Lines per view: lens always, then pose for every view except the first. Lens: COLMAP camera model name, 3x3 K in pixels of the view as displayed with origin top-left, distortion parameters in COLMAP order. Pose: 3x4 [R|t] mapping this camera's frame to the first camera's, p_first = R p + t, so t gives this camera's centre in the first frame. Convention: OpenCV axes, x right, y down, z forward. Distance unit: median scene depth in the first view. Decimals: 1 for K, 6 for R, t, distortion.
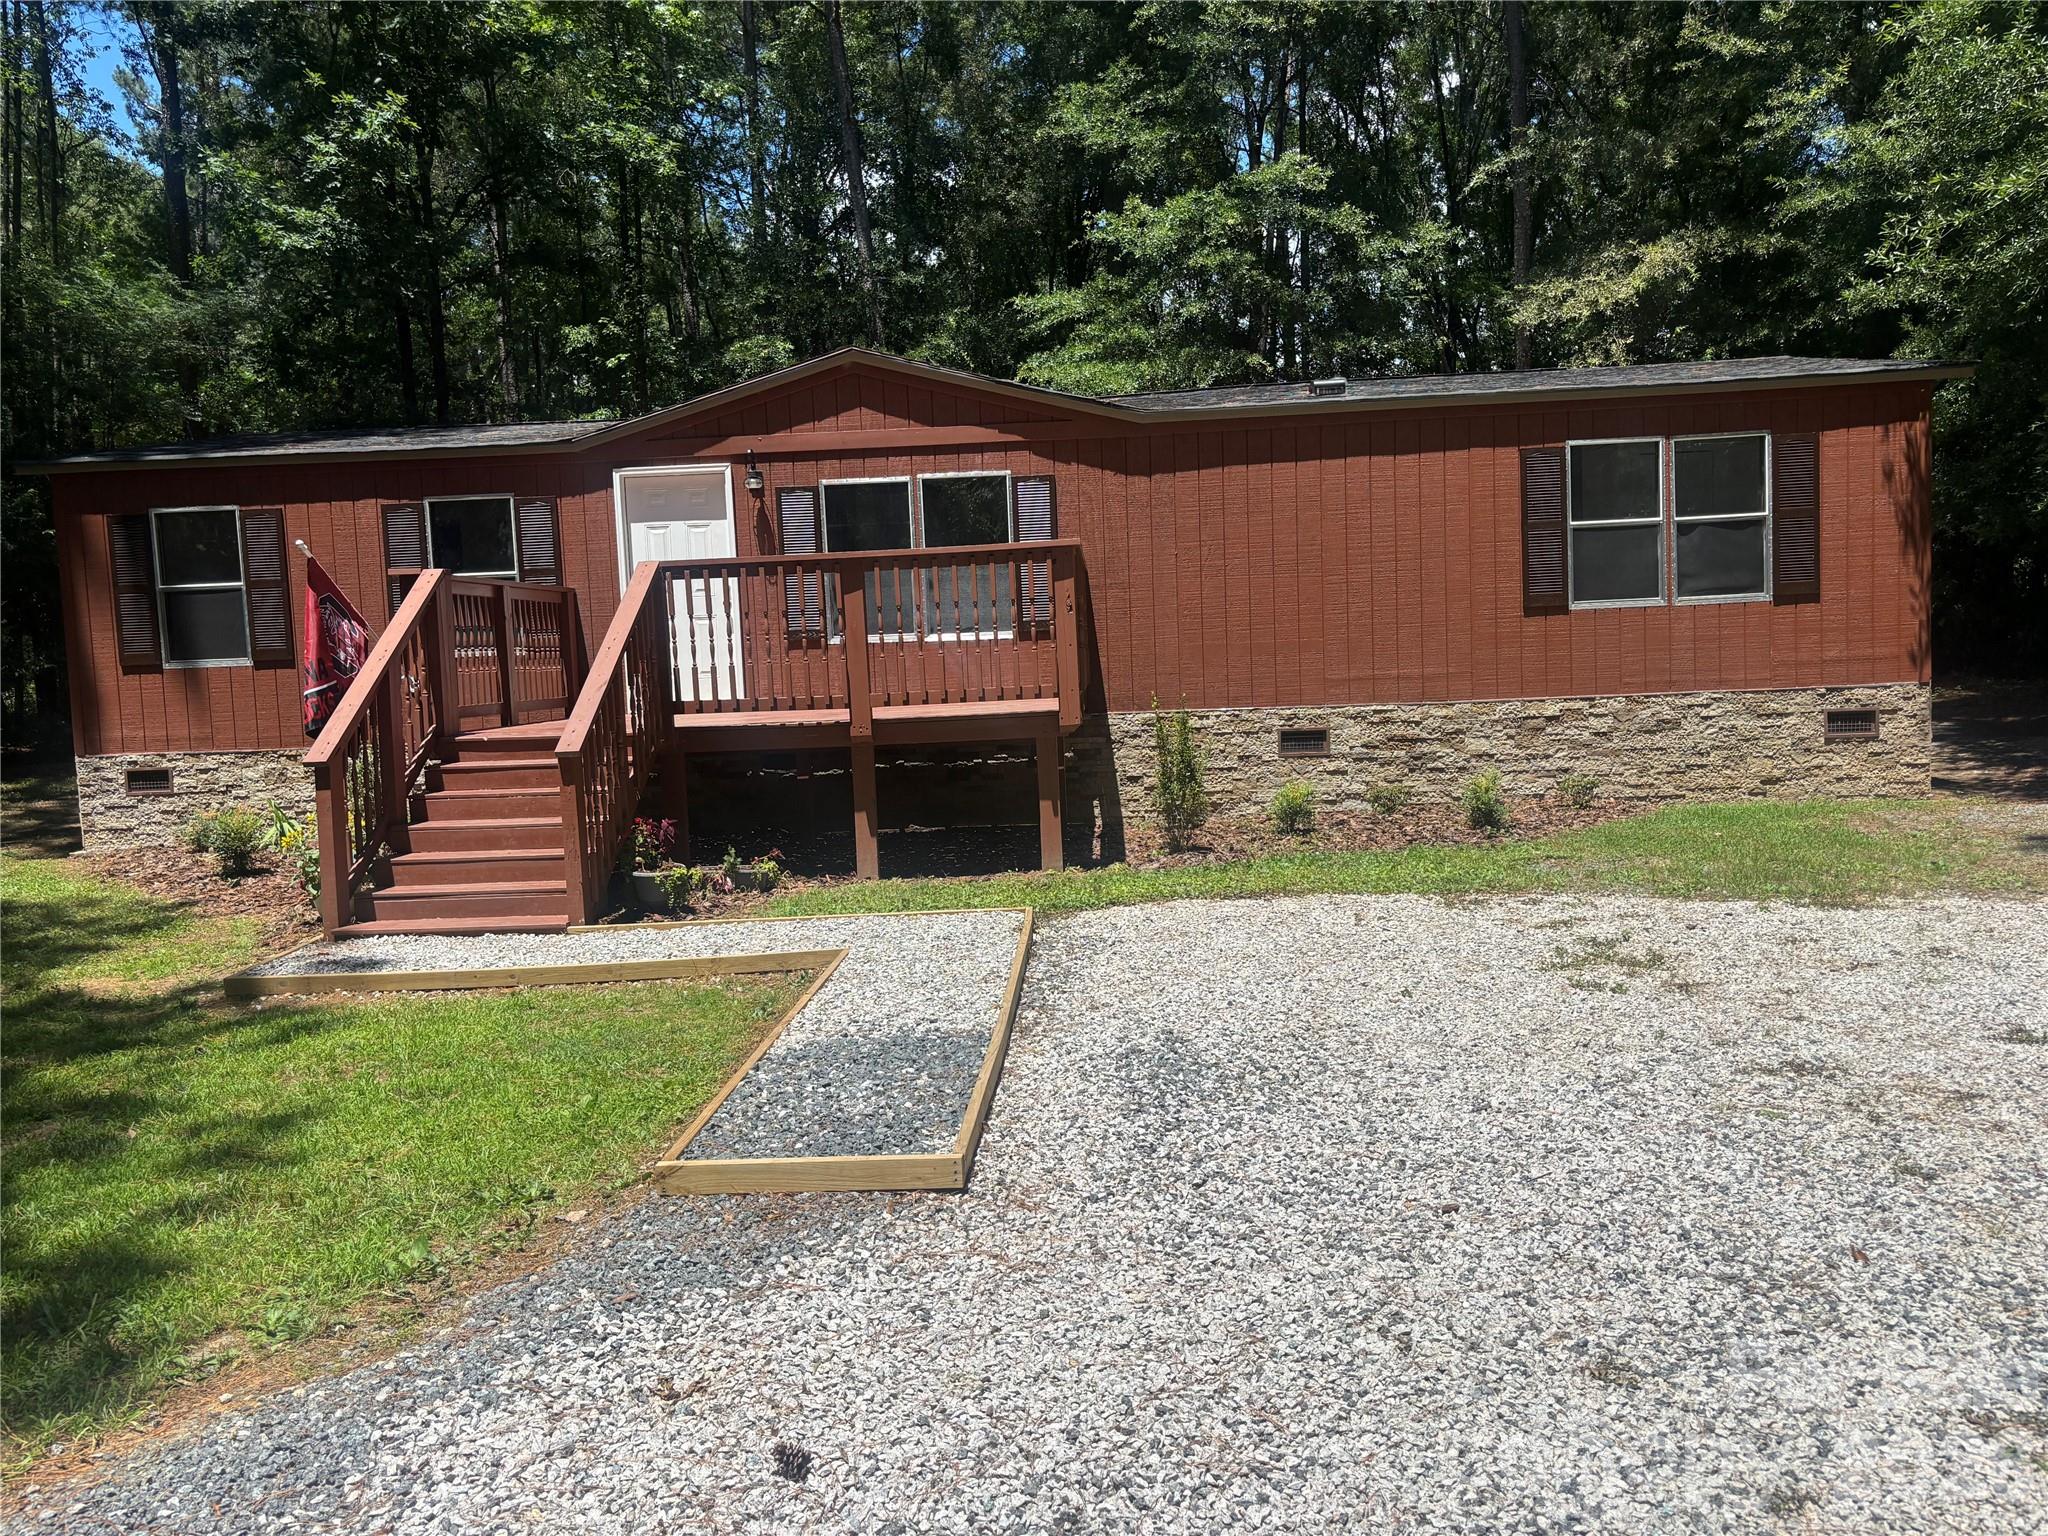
lens RADIAL K [[1562.0, 0, 1024.0], [0, 1562.0, 768.0], [0, 0, 1]] dist [0.064217, -0.096899]
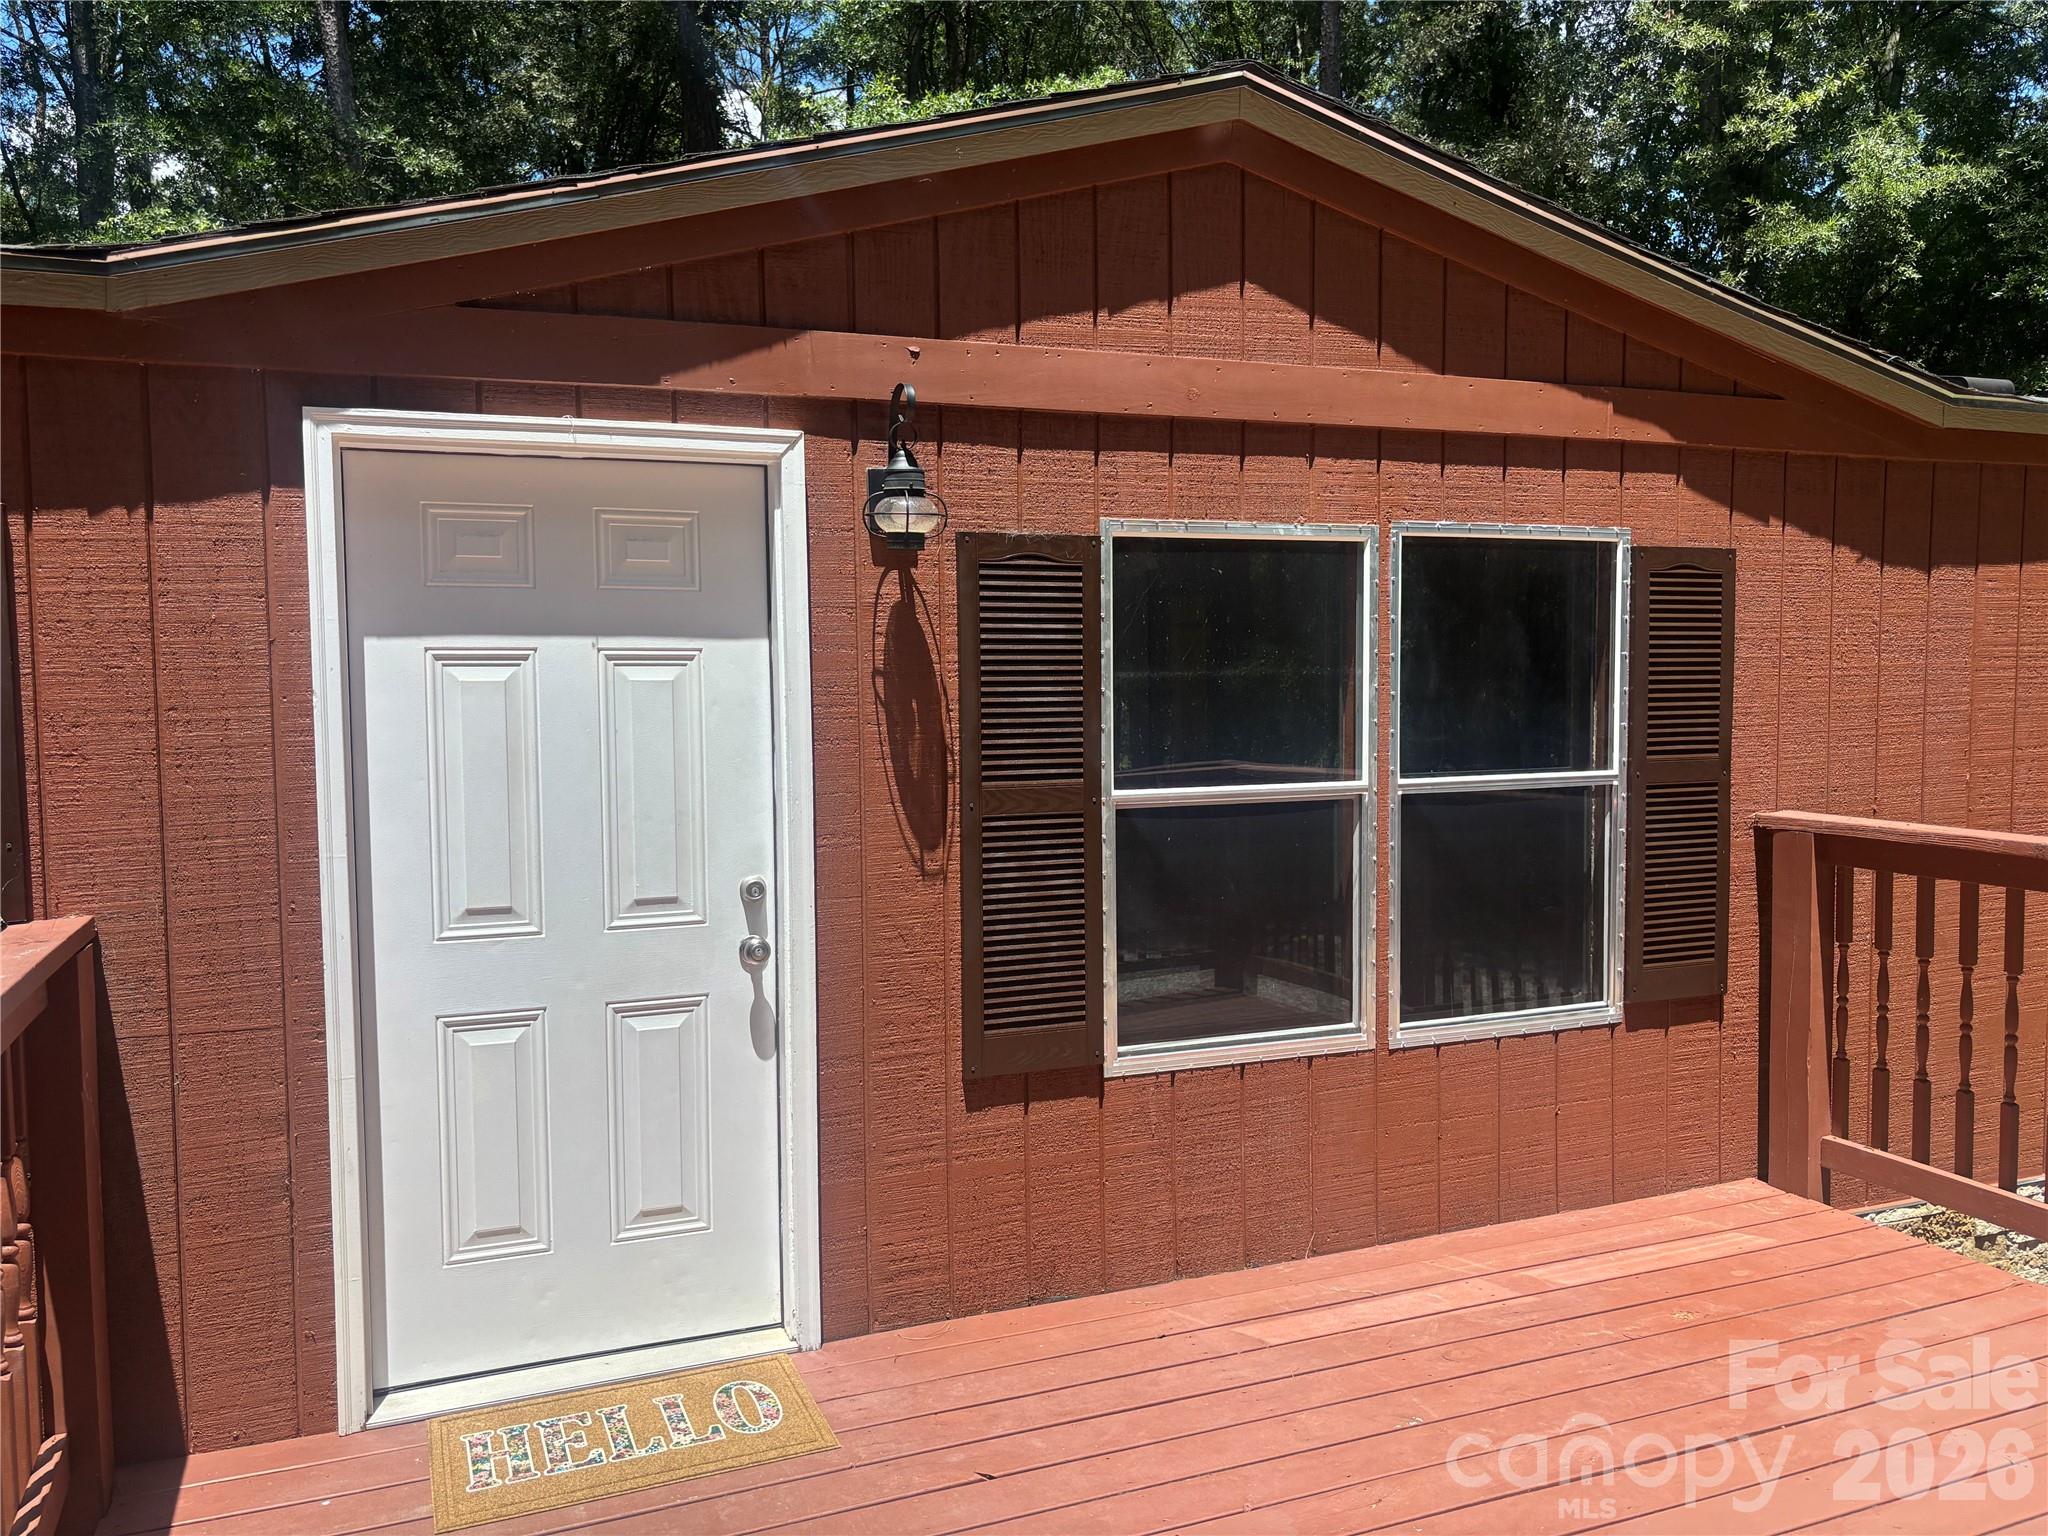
lens RADIAL K [[1562.0, 0, 1024.0], [0, 1562.0, 768.0], [0, 0, 1]] dist [0.064217, -0.096899]
pose [[0.909338, 0.006140, 0.416013, -0.262282], [0.010175, 0.999264, -0.036988, -0.127196], [-0.415934, 0.037868, 0.908606, 0.745796]]
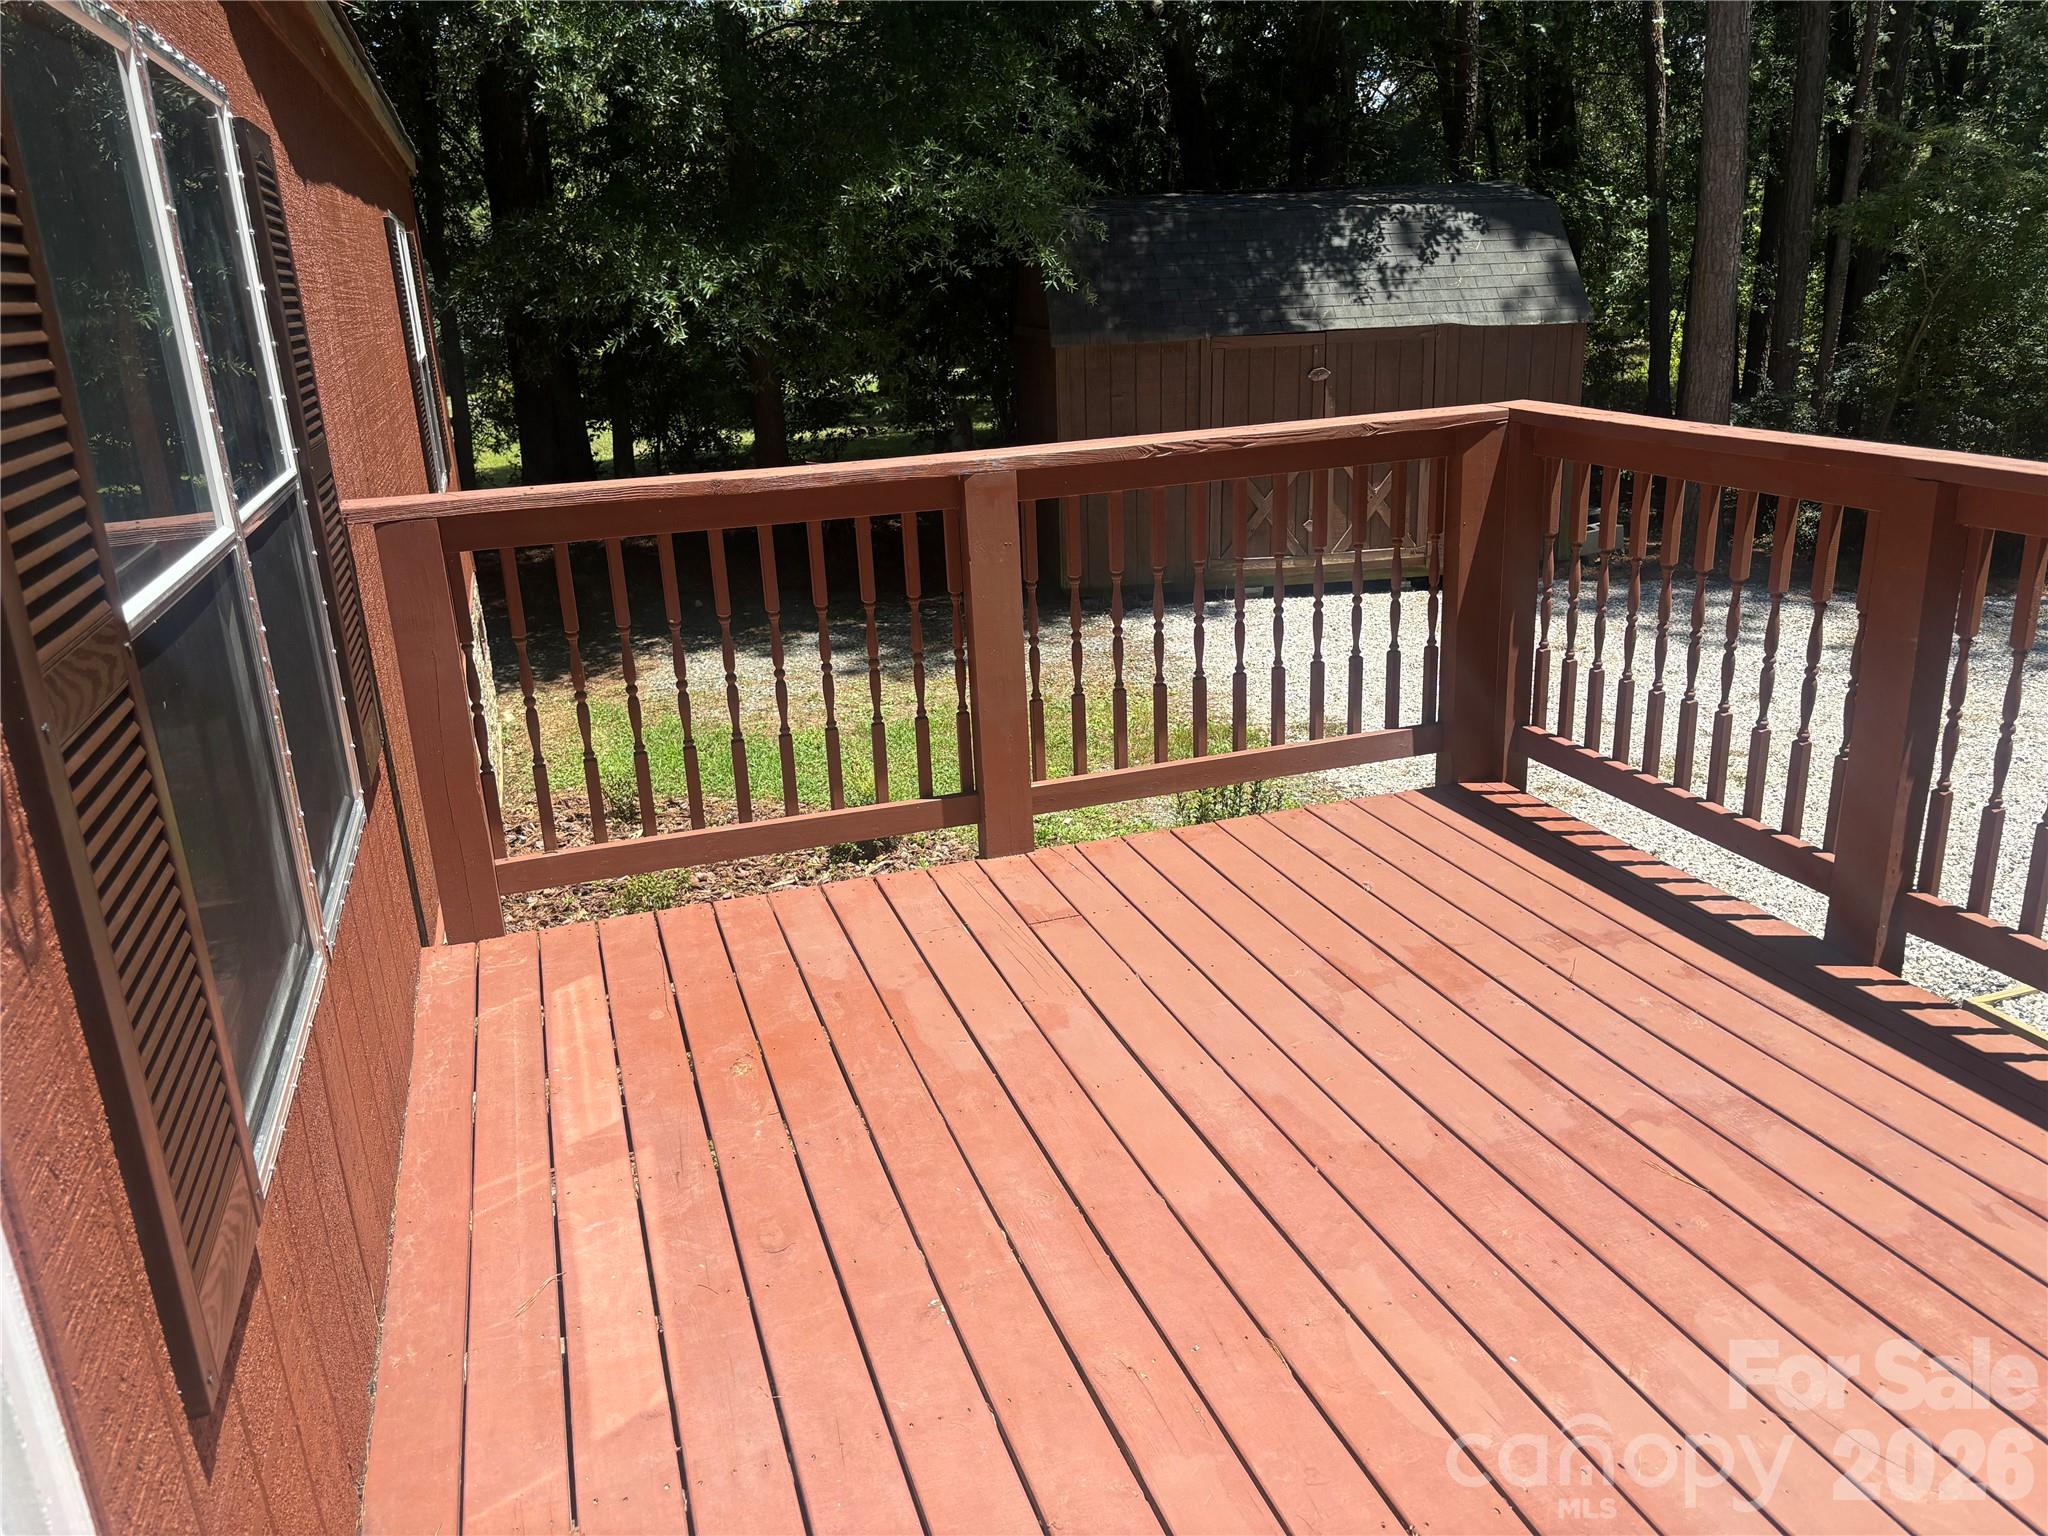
lens RADIAL K [[1570.4, 0, 1024.0], [0, 1570.4, 768.0], [0, 0, 1]] dist [0.093643, -0.097039]
pose [[-0.332923, -0.230656, 0.914309, -0.266639], [0.139690, 0.946859, 0.289732, -0.146571], [-0.932550, 0.224178, -0.283011, 0.950800]]
